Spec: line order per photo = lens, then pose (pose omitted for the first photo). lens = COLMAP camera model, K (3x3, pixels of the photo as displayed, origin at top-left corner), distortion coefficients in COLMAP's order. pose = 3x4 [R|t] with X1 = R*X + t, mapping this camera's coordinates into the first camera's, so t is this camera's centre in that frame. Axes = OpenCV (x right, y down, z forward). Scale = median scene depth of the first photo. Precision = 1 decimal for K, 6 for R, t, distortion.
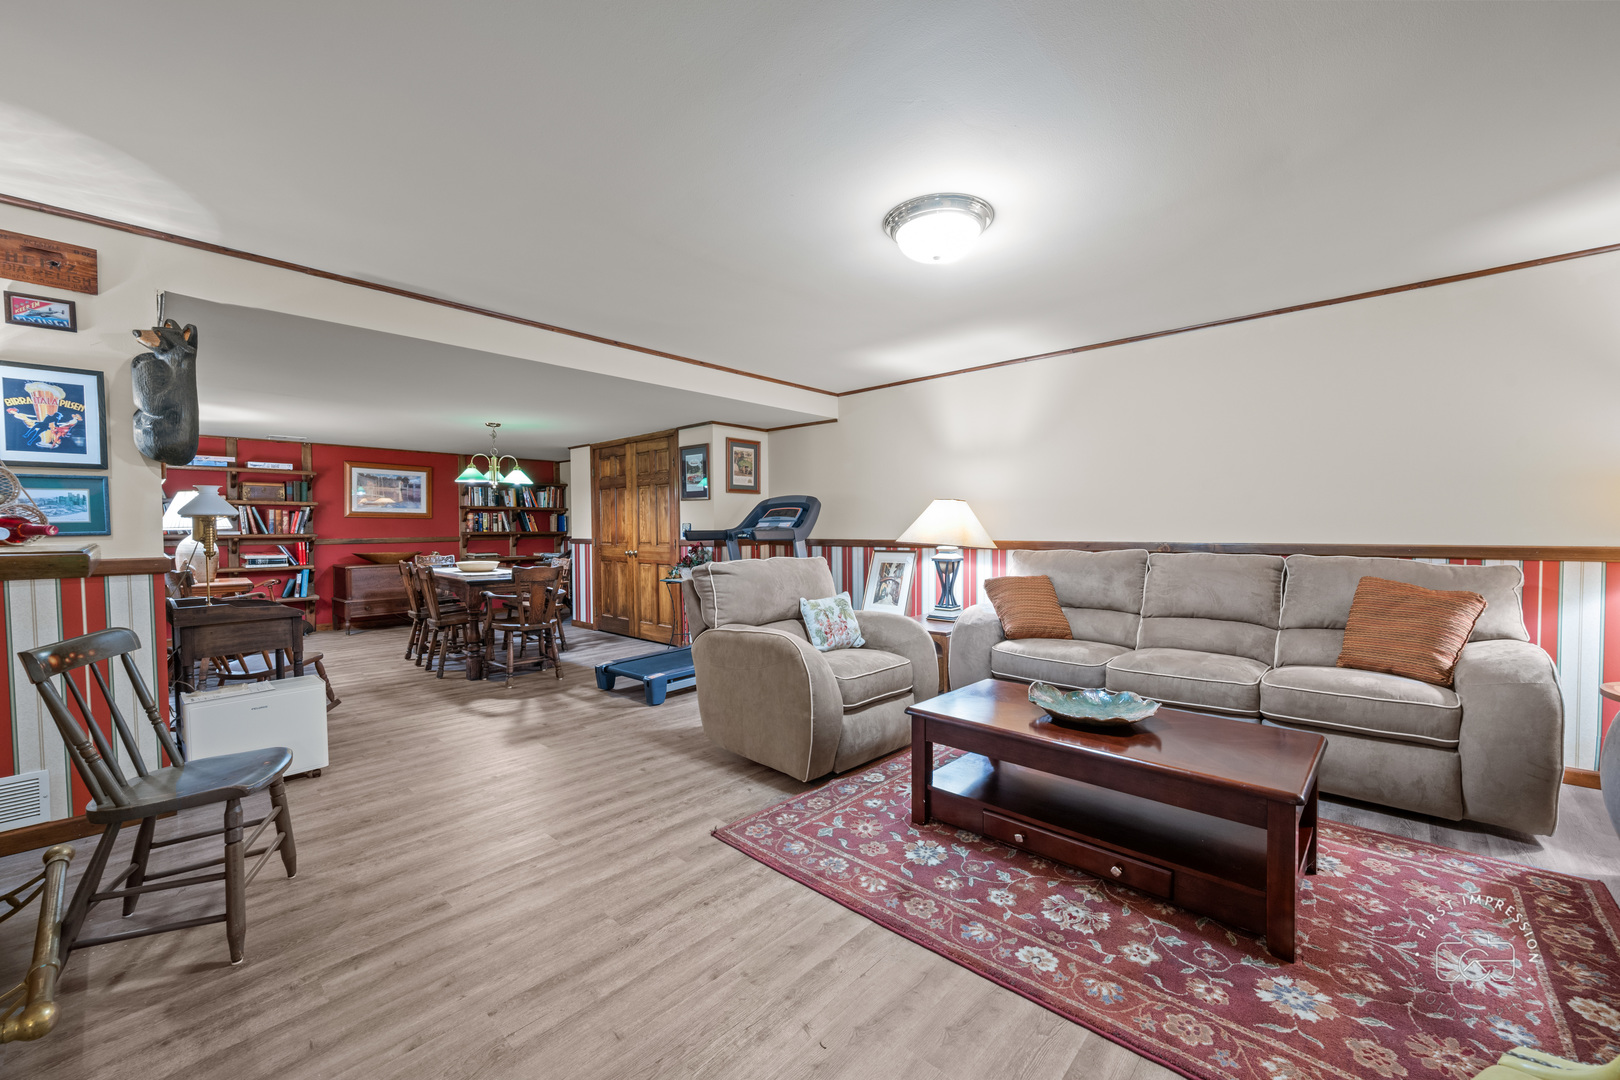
lens RADIAL K [[649.5, 0, 815.9], [0, 649.5, 541.2], [0, 0, 1]] dist [0.002446, -0.000573]
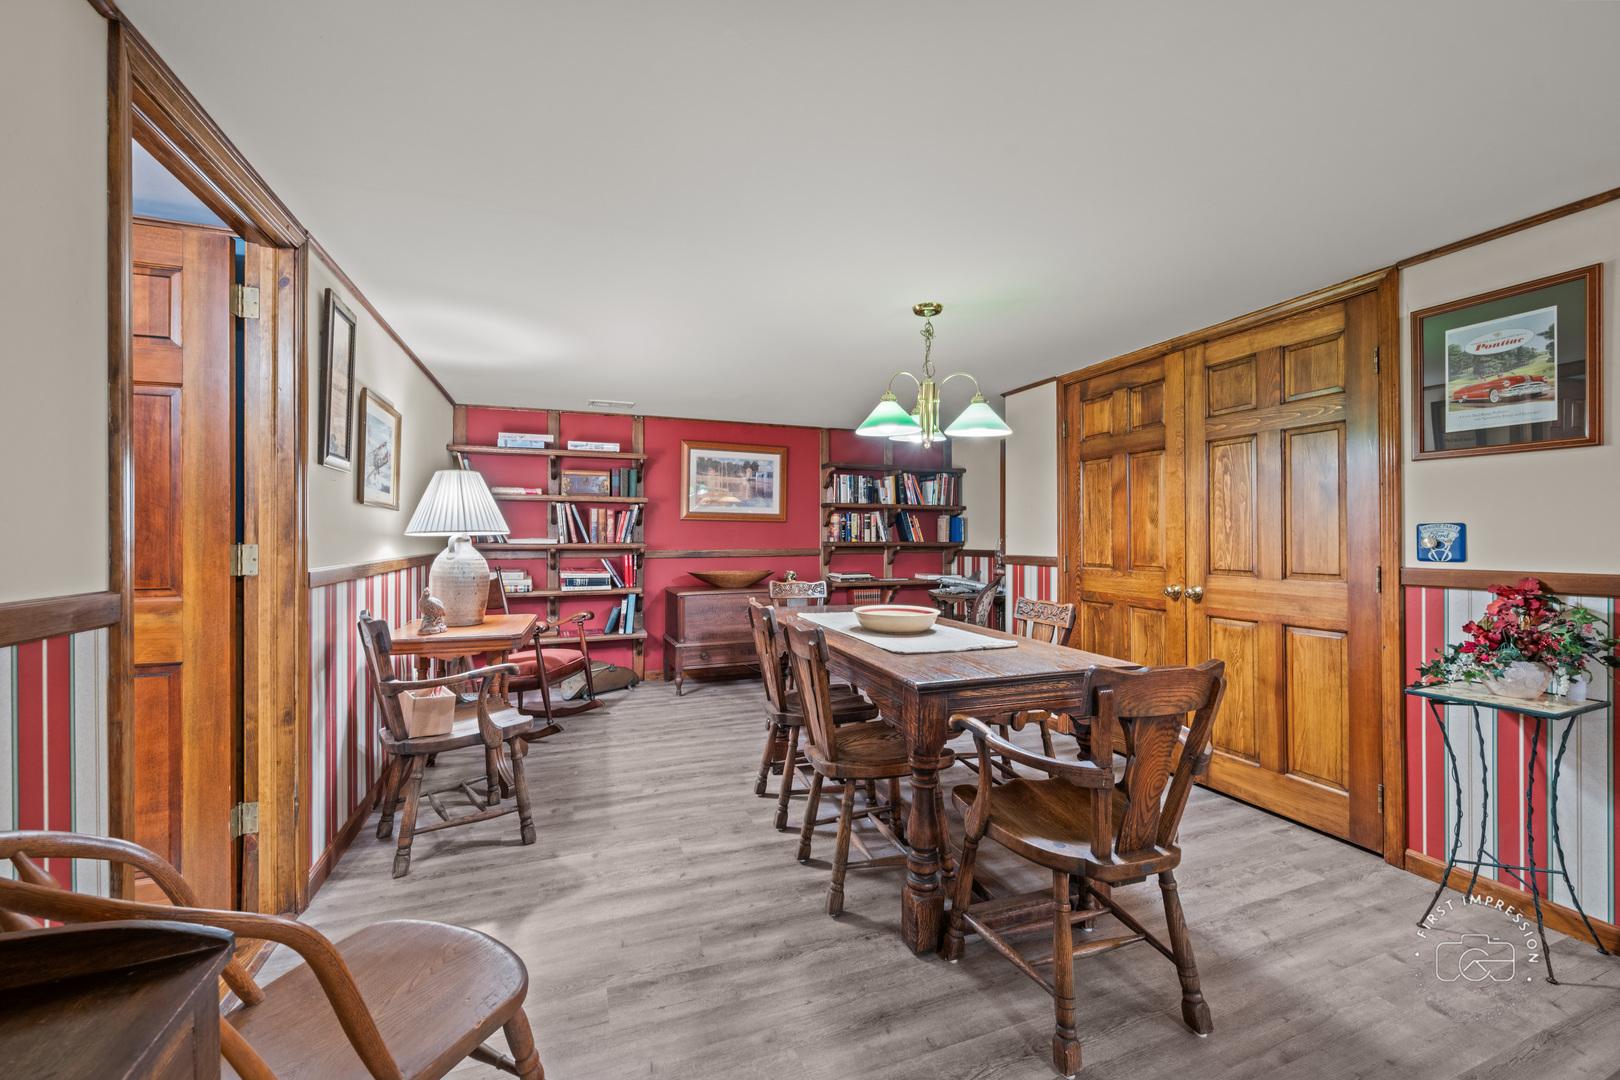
lens RADIAL K [[649.5, 0, 807.6], [0, 649.5, 537.6], [0, 0, 1]] dist [0.002446, -0.000573]
pose [[0.893473, 0.004292, -0.449096, -0.298572], [-0.013624, 0.999753, -0.017551, -0.007312], [0.448910, 0.021800, 0.893311, 0.453275]]
